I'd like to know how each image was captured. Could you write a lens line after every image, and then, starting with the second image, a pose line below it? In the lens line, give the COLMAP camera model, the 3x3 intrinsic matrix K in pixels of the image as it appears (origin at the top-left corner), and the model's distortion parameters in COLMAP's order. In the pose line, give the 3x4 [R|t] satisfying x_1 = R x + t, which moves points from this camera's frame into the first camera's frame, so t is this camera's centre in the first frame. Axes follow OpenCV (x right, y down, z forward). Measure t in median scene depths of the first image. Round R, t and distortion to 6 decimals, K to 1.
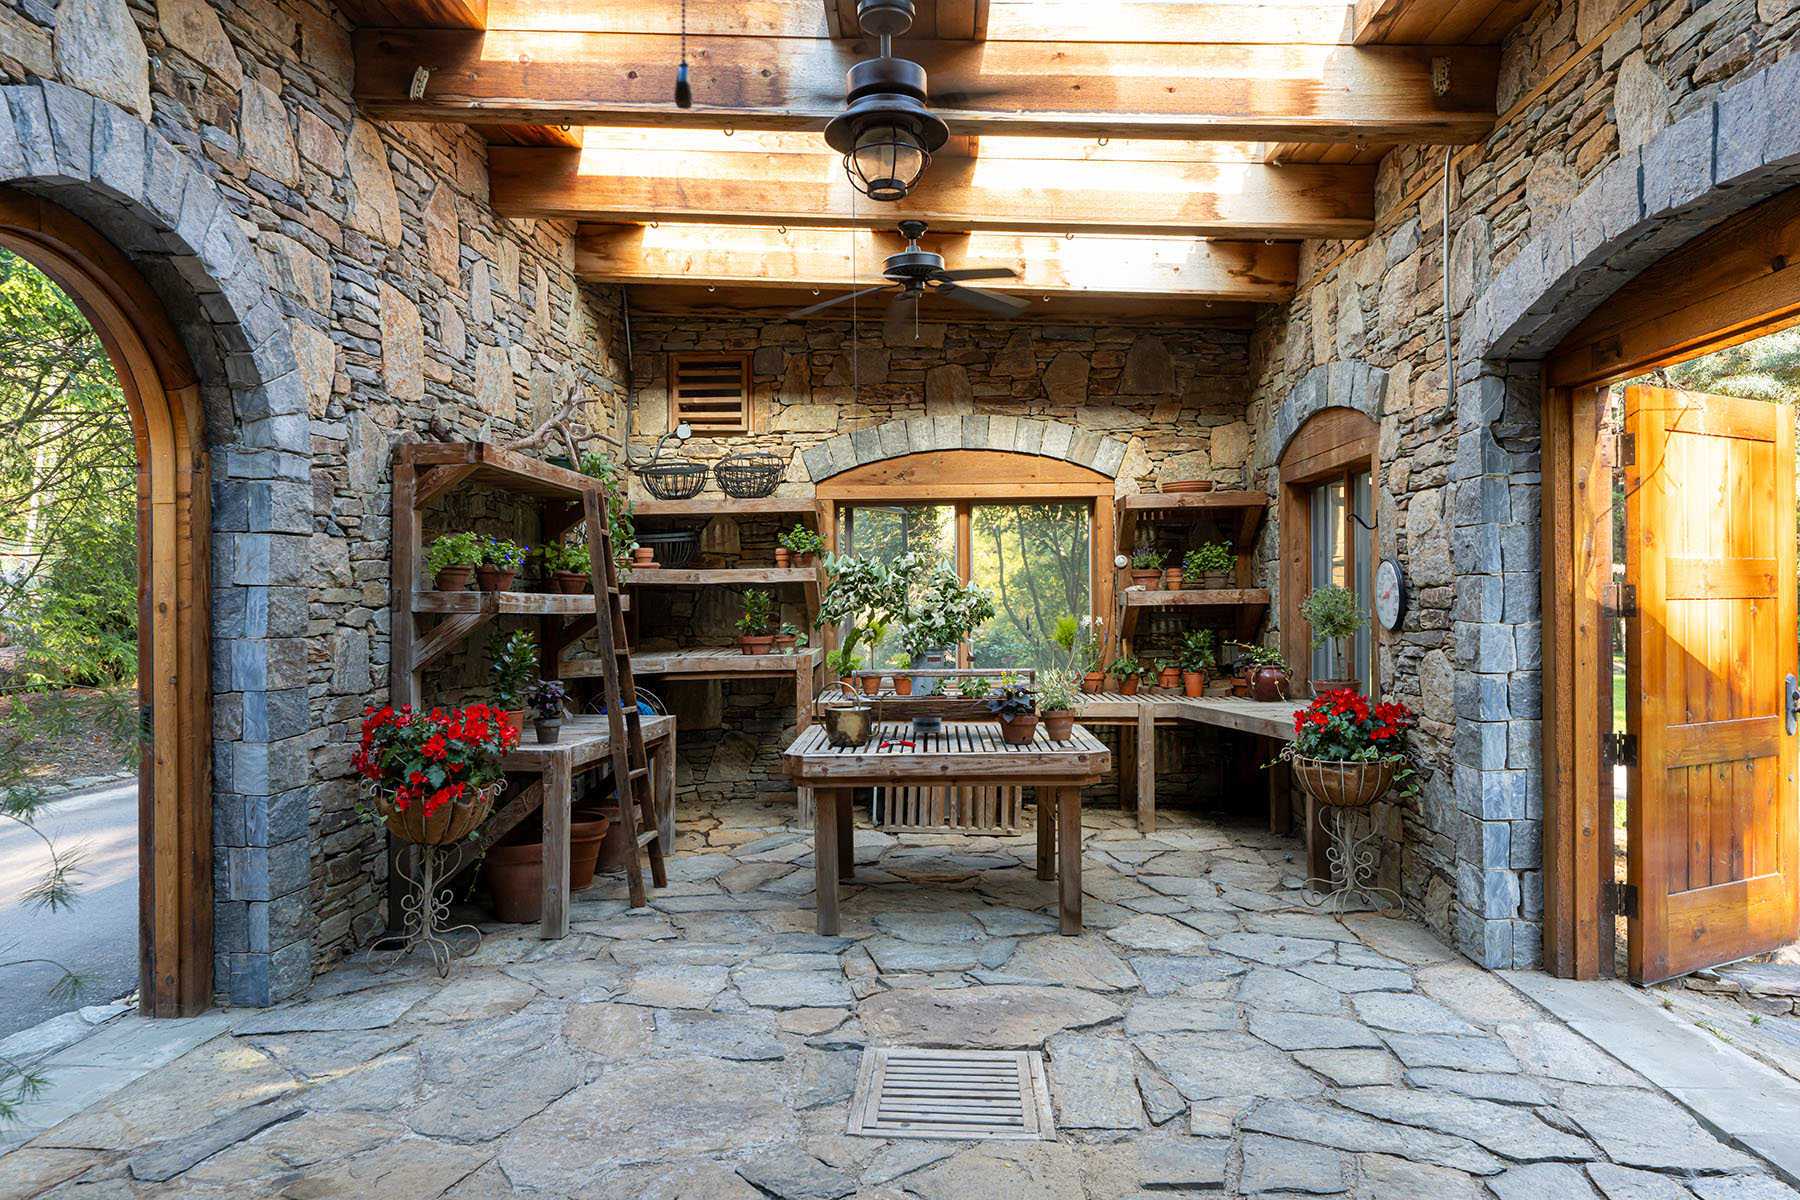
lens RADIAL K [[1169.9, 0, 897.4], [0, 1169.9, 587.4], [0, 0, 1]] dist [0.001985, -0.001228]
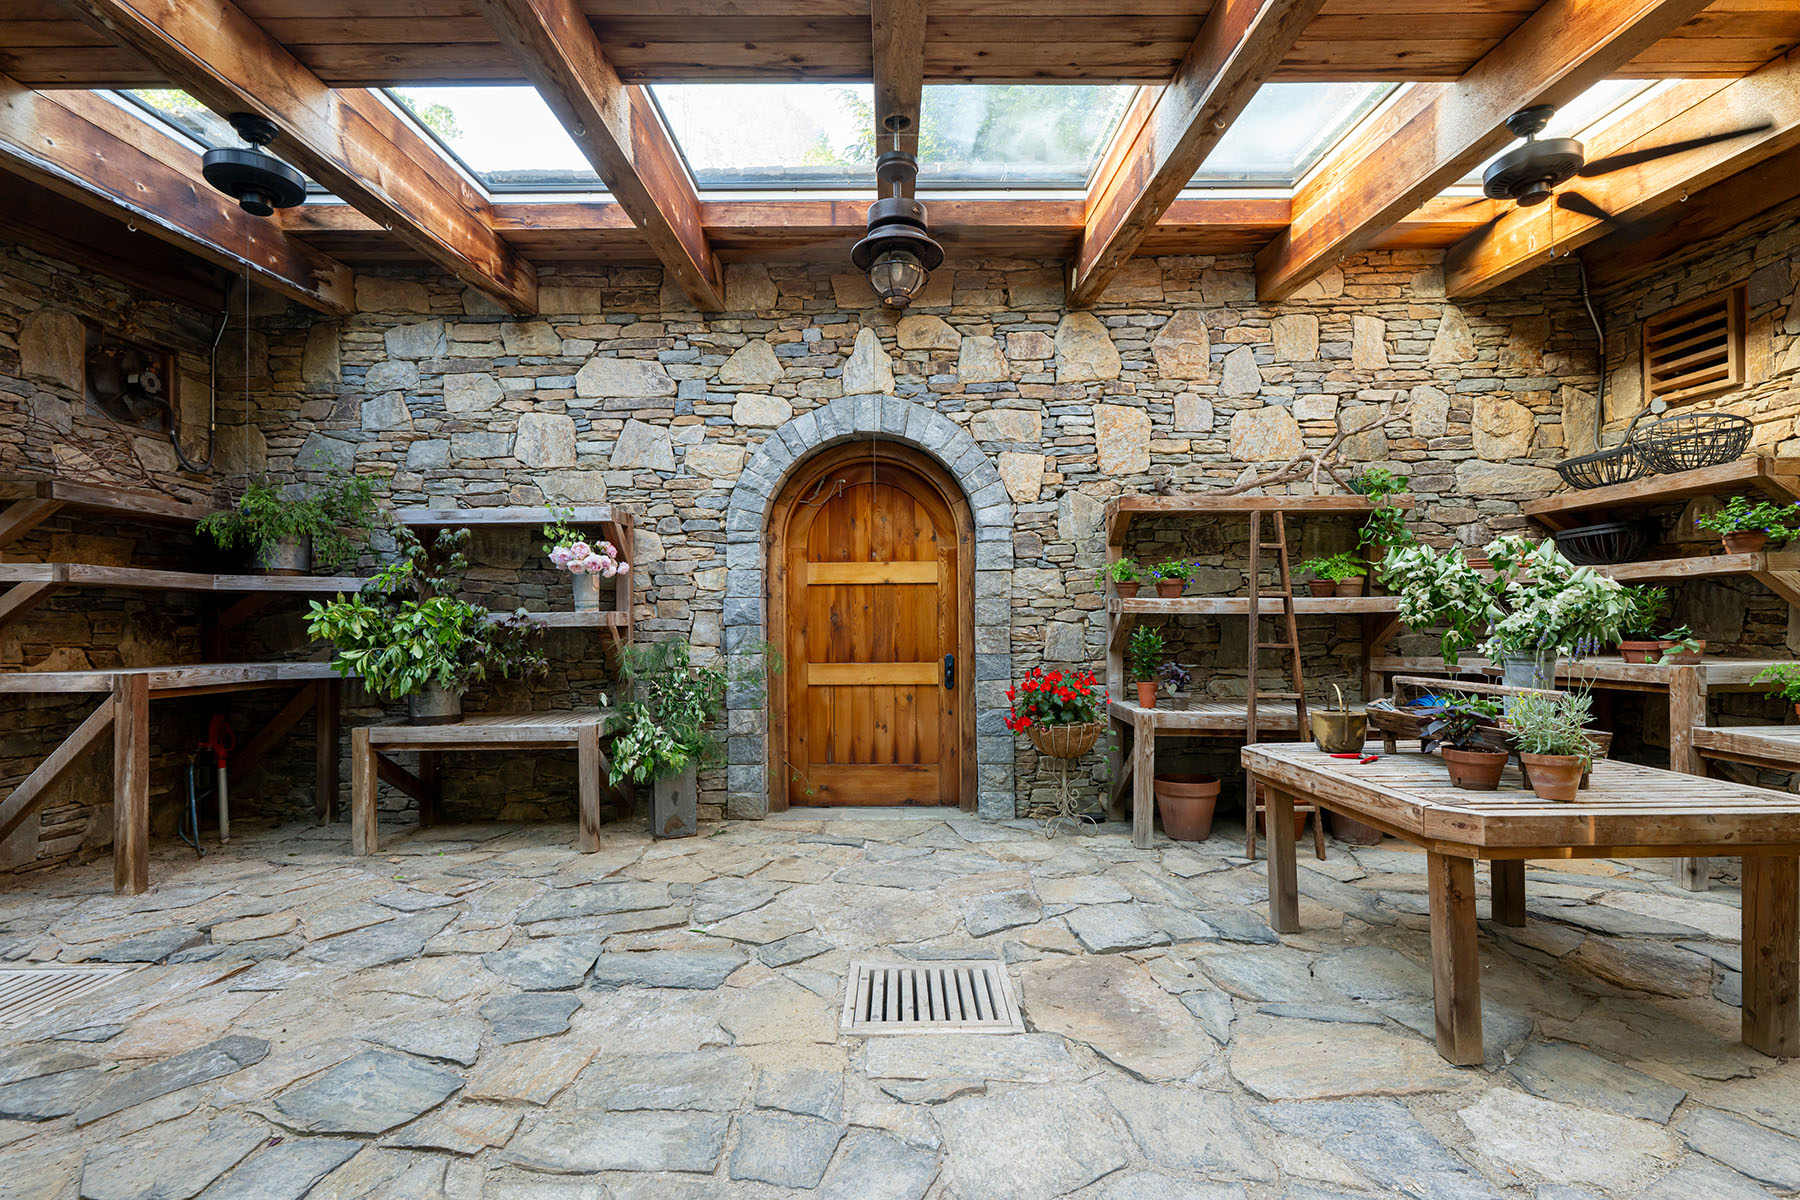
lens RADIAL K [[824.3, 0, 905.2], [0, 824.3, 611.9], [0, 0, 1]] dist [0.001099, 0.000386]
pose [[0.058092, -0.000823, -0.998311, 0.690584], [0.022011, 0.999758, 0.000456, 0.014274], [0.998069, -0.022000, 0.058096, 0.694895]]
